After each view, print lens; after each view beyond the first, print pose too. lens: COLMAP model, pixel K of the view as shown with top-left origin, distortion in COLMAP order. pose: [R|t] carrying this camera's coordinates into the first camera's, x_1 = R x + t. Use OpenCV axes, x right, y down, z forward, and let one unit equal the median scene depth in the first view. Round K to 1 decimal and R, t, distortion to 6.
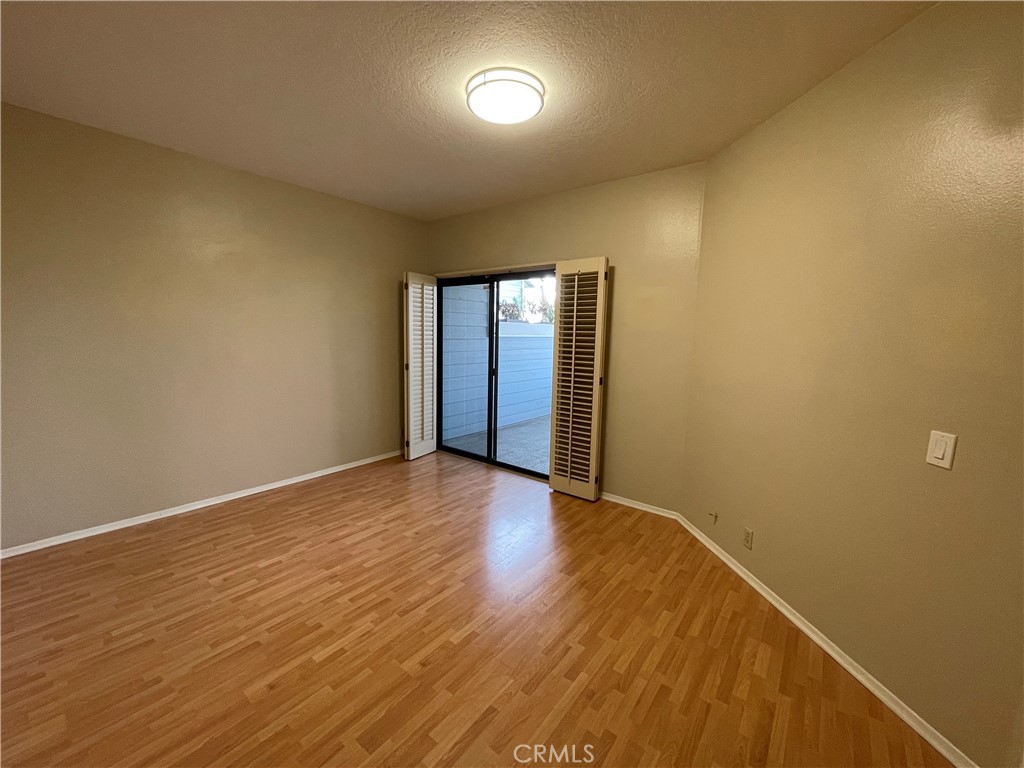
lens RADIAL K [[413.4, 0, 507.0], [0, 413.4, 383.9], [0, 0, 1]] dist [-0.001081, -0.000085]
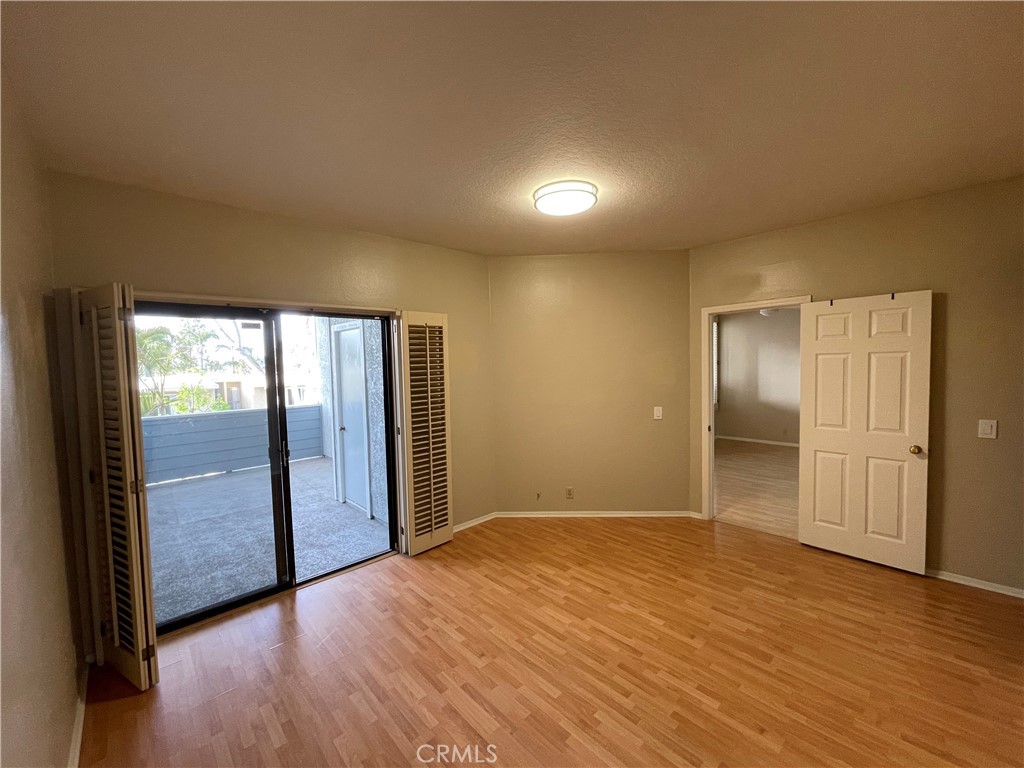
lens RADIAL K [[413.4, 0, 507.0], [0, 413.4, 383.9], [0, 0, 1]] dist [-0.001081, -0.000085]
pose [[0.155541, -0.075389, 0.984948, -1.185748], [0.153157, 0.986867, 0.051350, -0.215659], [-0.975884, 0.142865, 0.165045, 0.961299]]
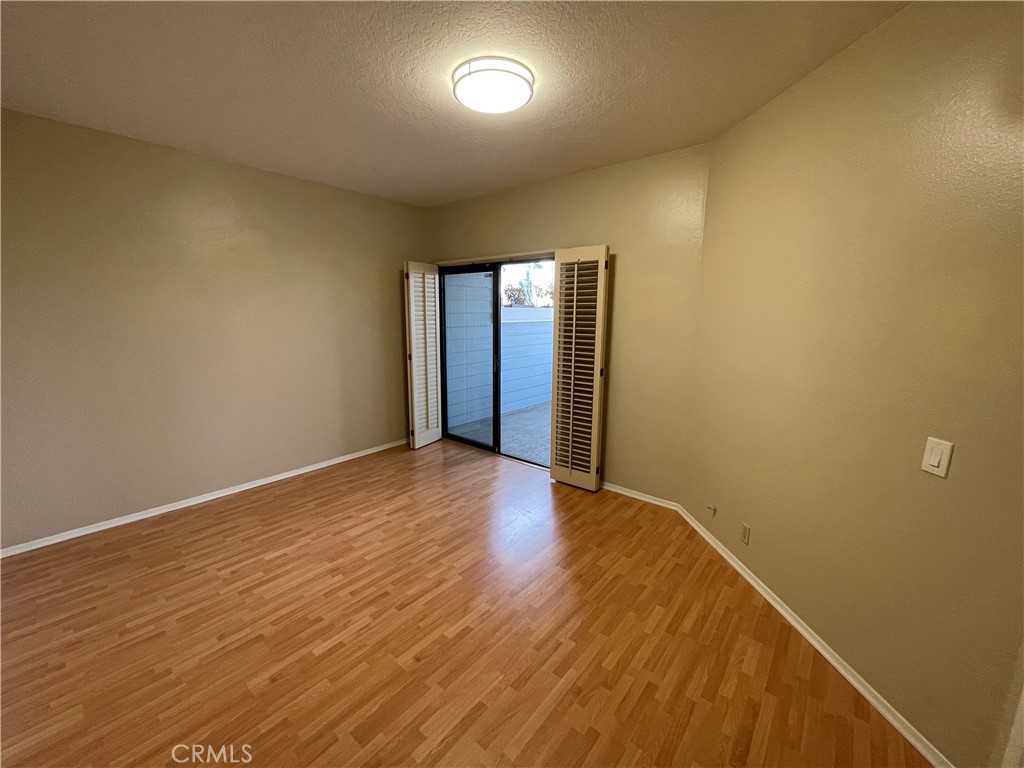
lens RADIAL K [[413.4, 0, 507.0], [0, 413.4, 383.9], [0, 0, 1]] dist [-0.001081, -0.000085]
pose [[0.999421, -0.010034, -0.032511, 0.048246], [0.011684, 0.998631, 0.050978, -0.046928], [0.031955, -0.051328, 0.998170, 0.005873]]
